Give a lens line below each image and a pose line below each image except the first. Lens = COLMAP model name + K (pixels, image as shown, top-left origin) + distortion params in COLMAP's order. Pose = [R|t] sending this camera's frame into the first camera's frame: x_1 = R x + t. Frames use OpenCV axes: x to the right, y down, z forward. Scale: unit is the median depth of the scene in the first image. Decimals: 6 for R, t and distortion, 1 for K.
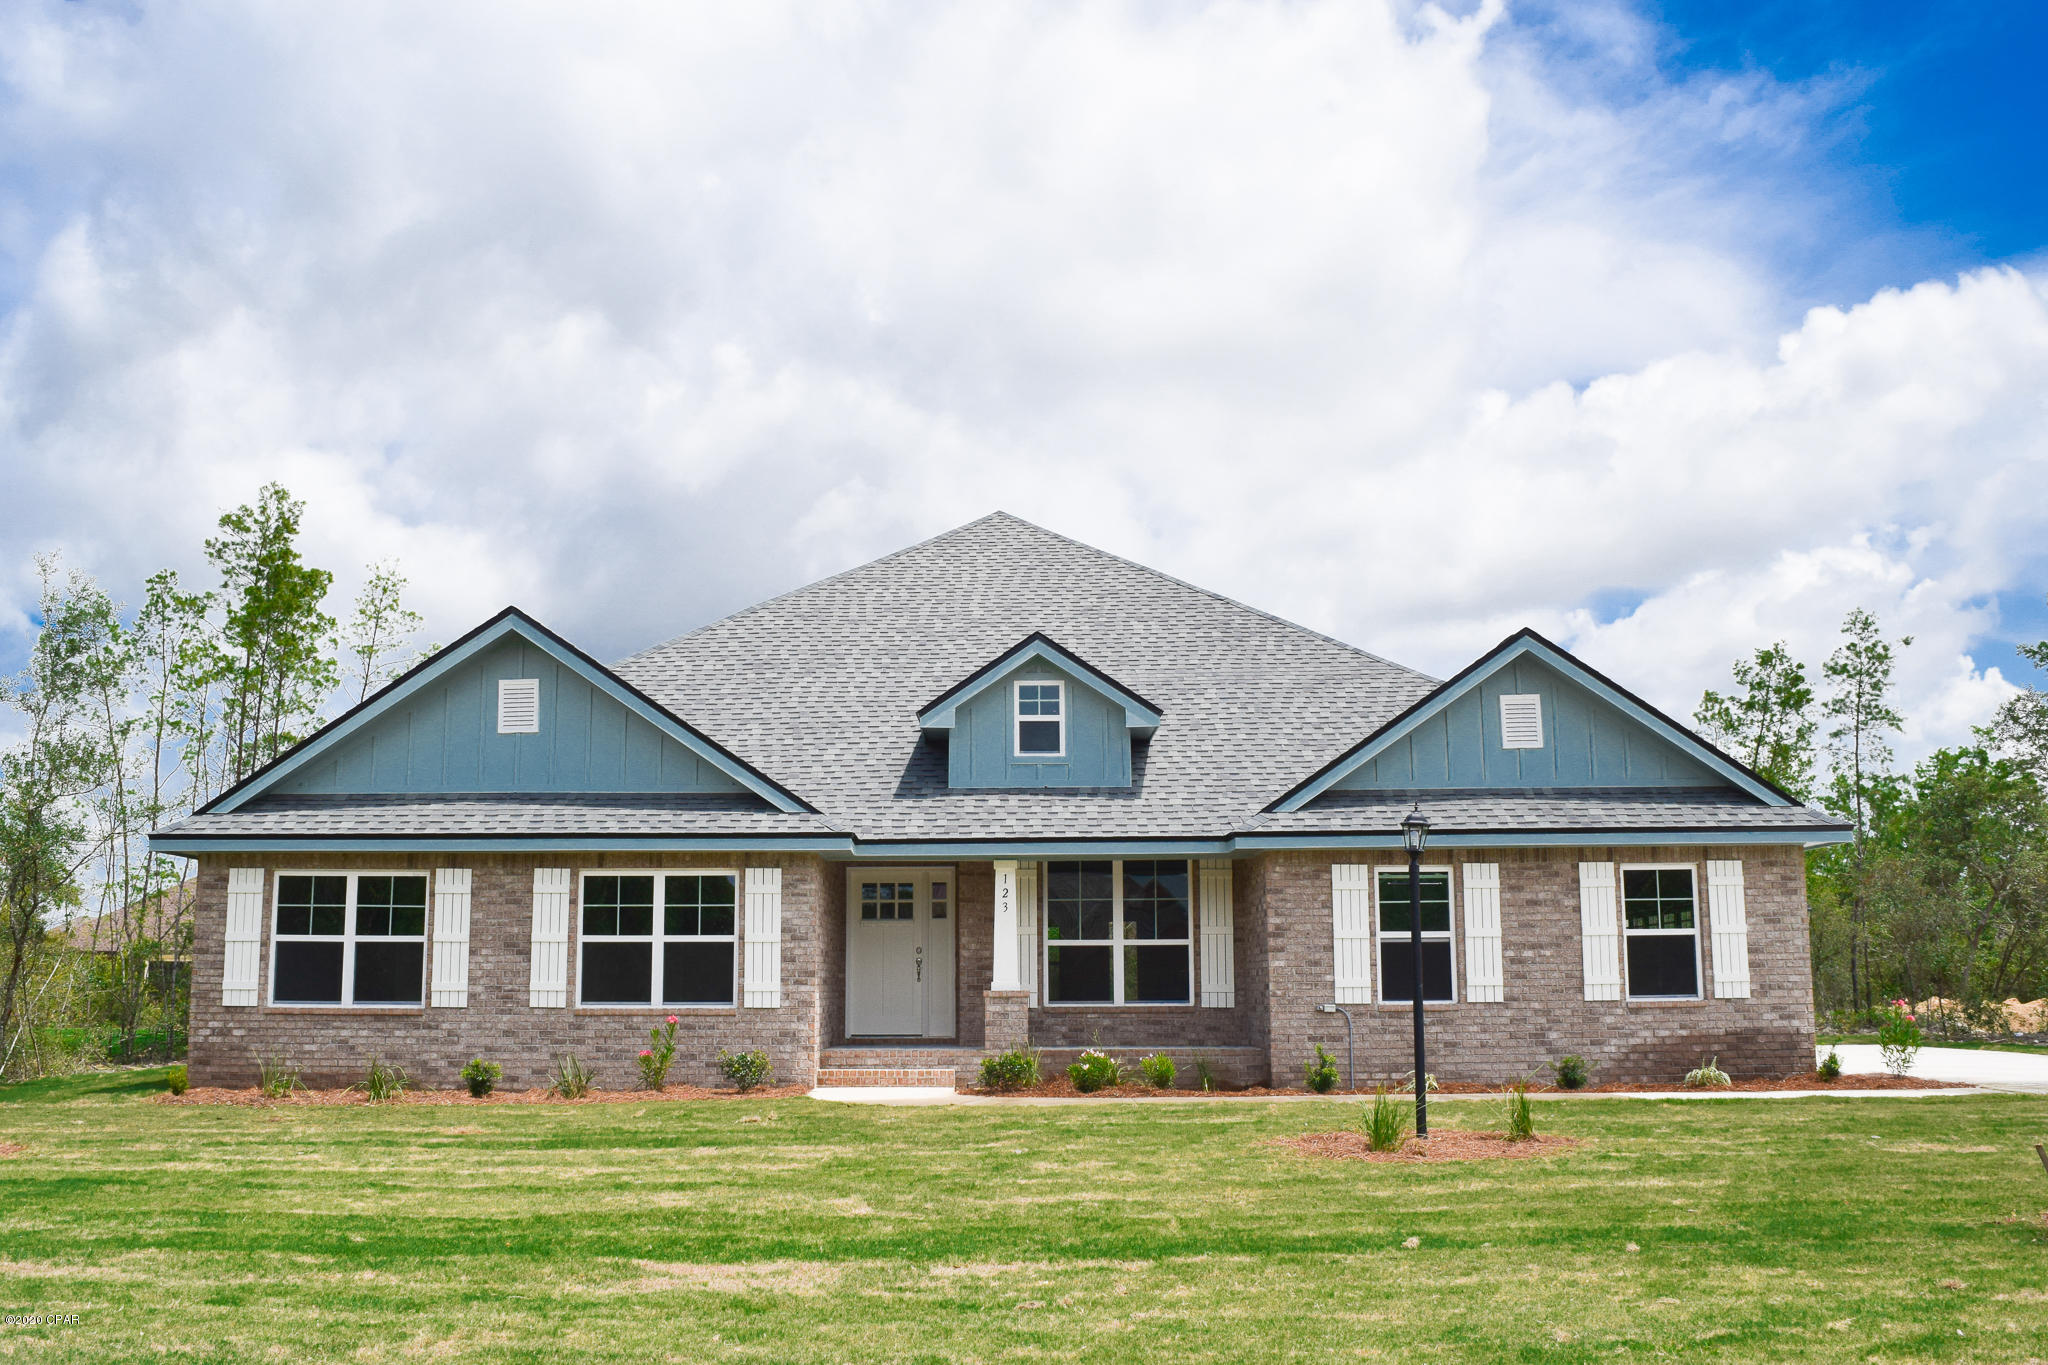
lens RADIAL K [[1992.6, 0, 1014.5], [0, 1992.6, 688.0], [0, 0, 1]] dist [-0.016640, 0.000000]
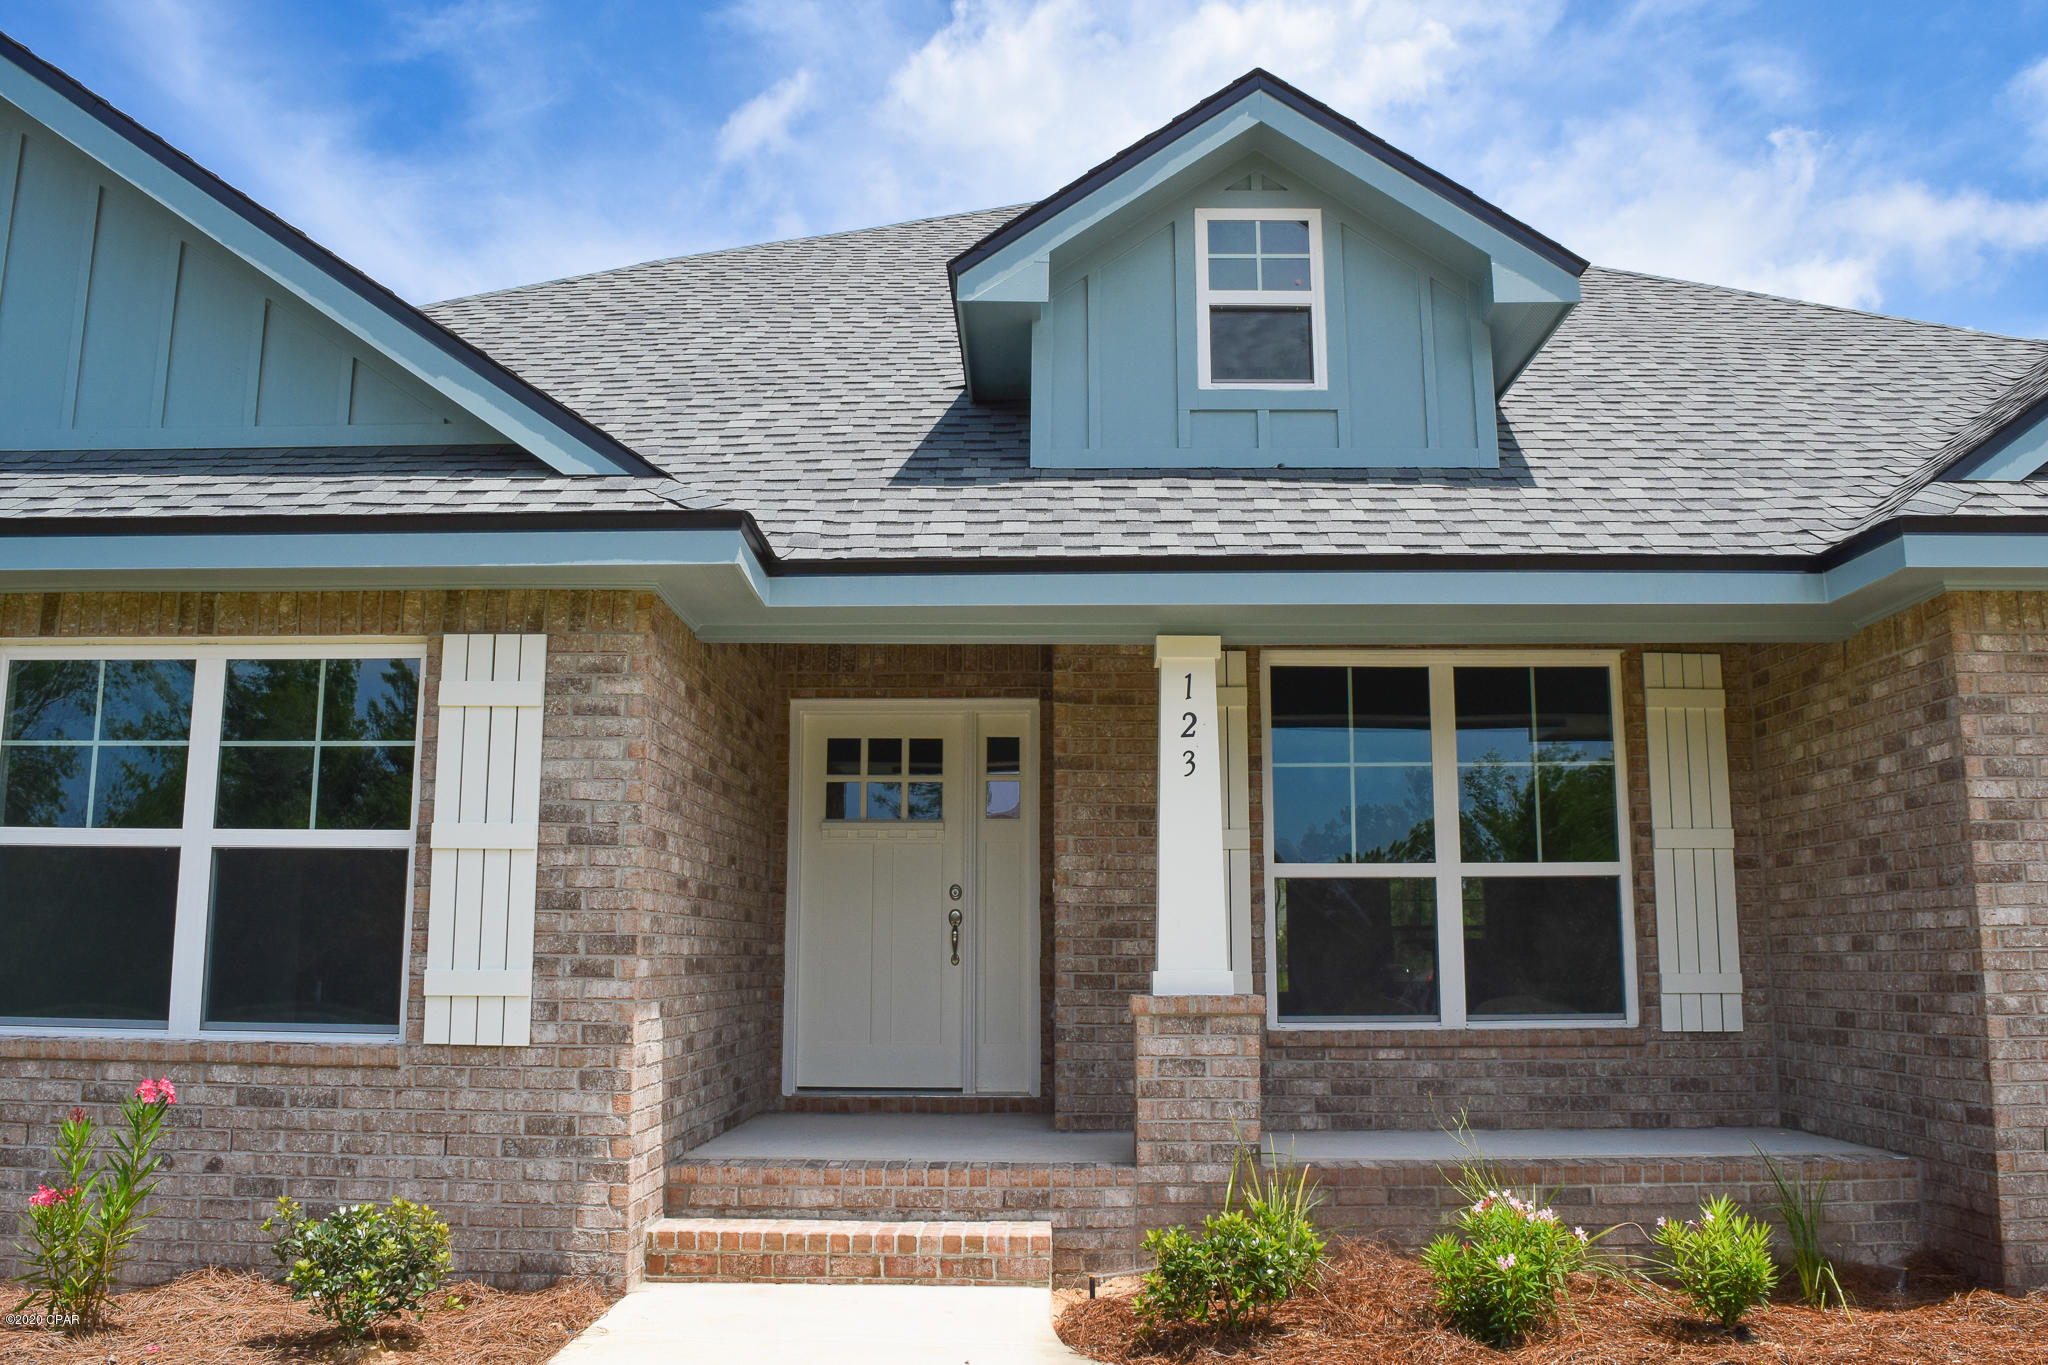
lens RADIAL K [[1579.2, 0, 1037.3], [0, 1579.2, 675.5], [0, 0, 1]] dist [-0.065356, -0.001531]
pose [[0.999967, 0.003540, -0.007291, -0.030518], [-0.003721, 0.999683, -0.024886, 0.102322], [0.007200, 0.024913, 0.999664, 0.720401]]
